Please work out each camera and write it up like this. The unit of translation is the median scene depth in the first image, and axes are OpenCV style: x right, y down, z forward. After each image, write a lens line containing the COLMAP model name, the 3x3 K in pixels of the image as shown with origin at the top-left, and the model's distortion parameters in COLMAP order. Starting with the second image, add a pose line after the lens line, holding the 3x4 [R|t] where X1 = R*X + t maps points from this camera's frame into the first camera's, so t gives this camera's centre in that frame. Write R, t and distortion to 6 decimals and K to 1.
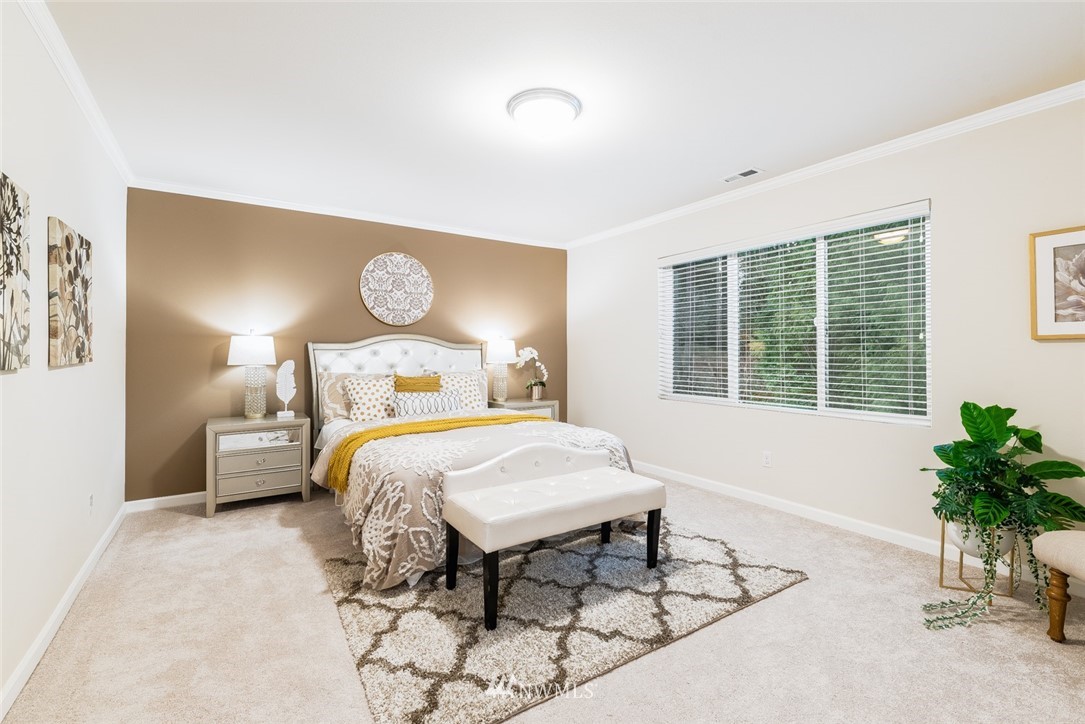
lens RADIAL K [[471.7, 0, 542.3], [0, 471.7, 353.0], [0, 0, 1]] dist [-0.002167, -0.000845]
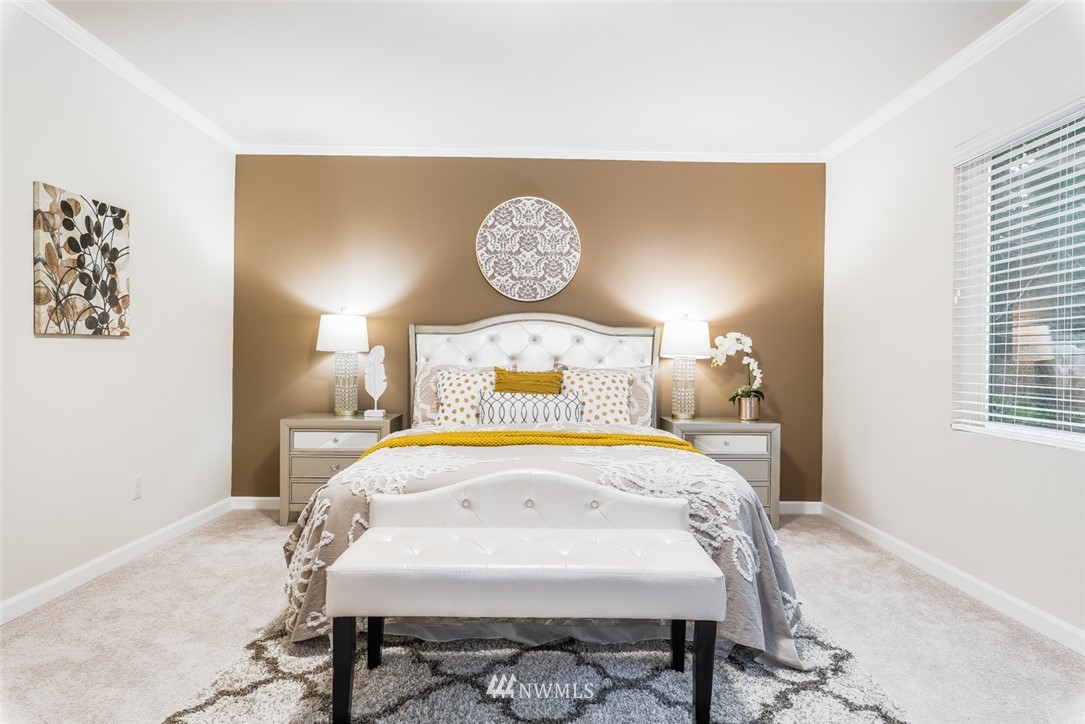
lens RADIAL K [[681.7, 0, 542.4], [0, 681.7, 361.8], [0, 0, 1]] dist [-0.000317, -0.000524]
pose [[0.840678, 0.014696, -0.541336, 0.310790], [-0.014821, 0.999882, 0.004128, 0.033264], [0.541333, 0.004552, 0.840796, 0.182859]]
